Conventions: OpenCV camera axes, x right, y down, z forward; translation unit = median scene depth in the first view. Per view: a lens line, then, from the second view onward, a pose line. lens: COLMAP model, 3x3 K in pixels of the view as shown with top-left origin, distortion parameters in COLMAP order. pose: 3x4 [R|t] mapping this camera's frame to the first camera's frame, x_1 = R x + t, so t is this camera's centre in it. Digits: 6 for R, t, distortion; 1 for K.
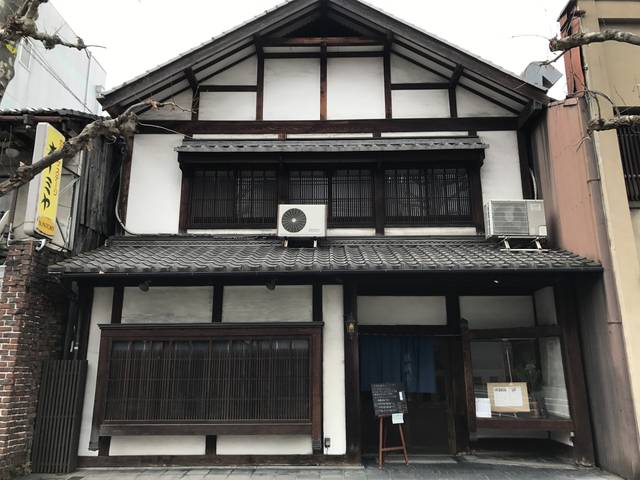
lens RADIAL K [[509.8, 0, 320.0], [0, 509.8, 240.0], [0, 0, 1]] dist [0.022764, -0.003616]
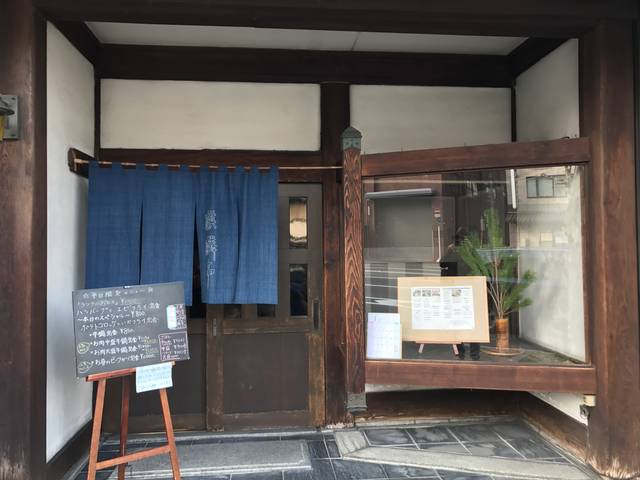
lens RADIAL K [[509.8, 0, 320.0], [0, 509.8, 240.0], [0, 0, 1]] dist [0.022764, -0.003616]
pose [[0.991848, -0.002247, 0.127406, 0.210455], [-0.026397, 0.974533, 0.222687, 0.156722], [-0.124662, -0.224234, 0.966529, 0.611017]]
